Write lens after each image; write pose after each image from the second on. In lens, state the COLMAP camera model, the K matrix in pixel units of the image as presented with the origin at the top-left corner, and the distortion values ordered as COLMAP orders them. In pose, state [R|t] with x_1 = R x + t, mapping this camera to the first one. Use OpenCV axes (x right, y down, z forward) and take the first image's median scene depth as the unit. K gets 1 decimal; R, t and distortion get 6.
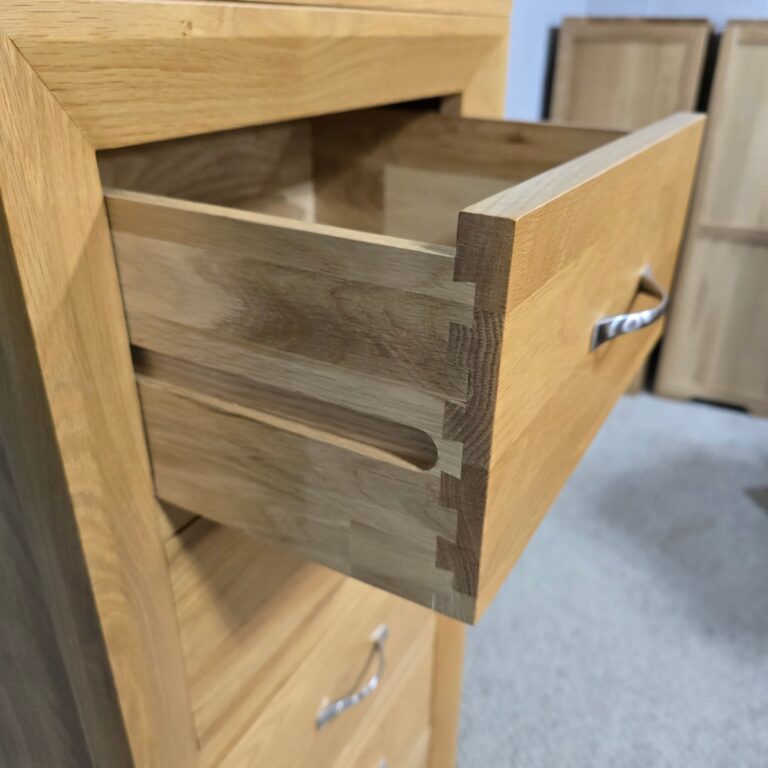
lens RADIAL K [[701.0, 0, 384.0], [0, 701.0, 384.0], [0, 0, 1]] dist [-0.006216, -0.010950]
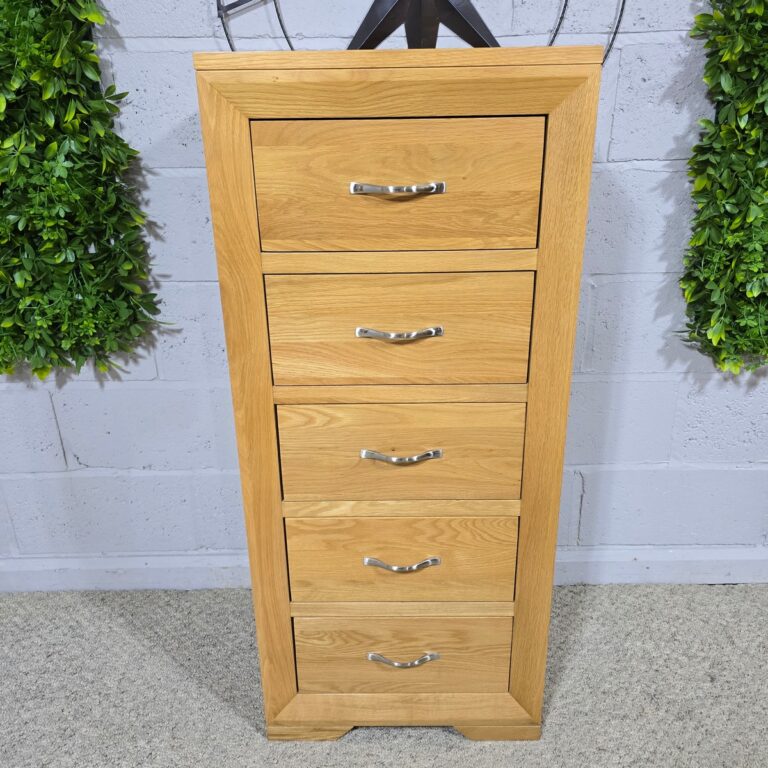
lens RADIAL K [[684.4, 0, 384.0], [0, 684.4, 384.0], [0, 0, 1]] dist [0.011113, 0.018839]
pose [[0.469274, 0.329626, -0.819224, 0.445943], [-0.382058, 0.912182, 0.148176, 0.010100], [0.796124, 0.243456, 0.554000, 0.011139]]
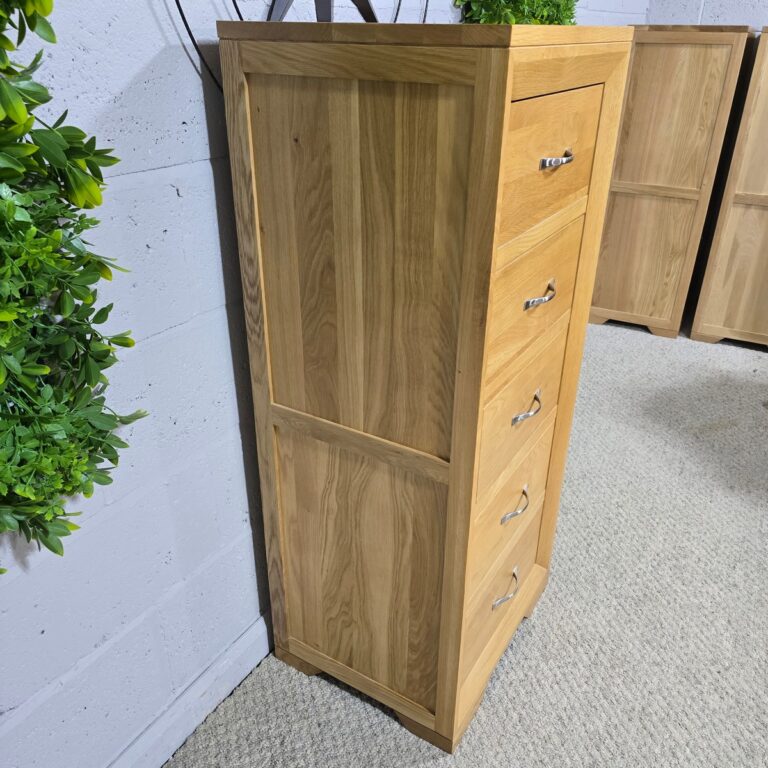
lens RADIAL K [[684.4, 0, 384.0], [0, 684.4, 384.0], [0, 0, 1]] dist [0.011113, 0.018839]
pose [[0.998752, 0.025543, -0.042916, -0.126692], [-0.025043, 0.999613, 0.012144, 0.129942], [0.043210, -0.011054, 0.999005, -0.295965]]
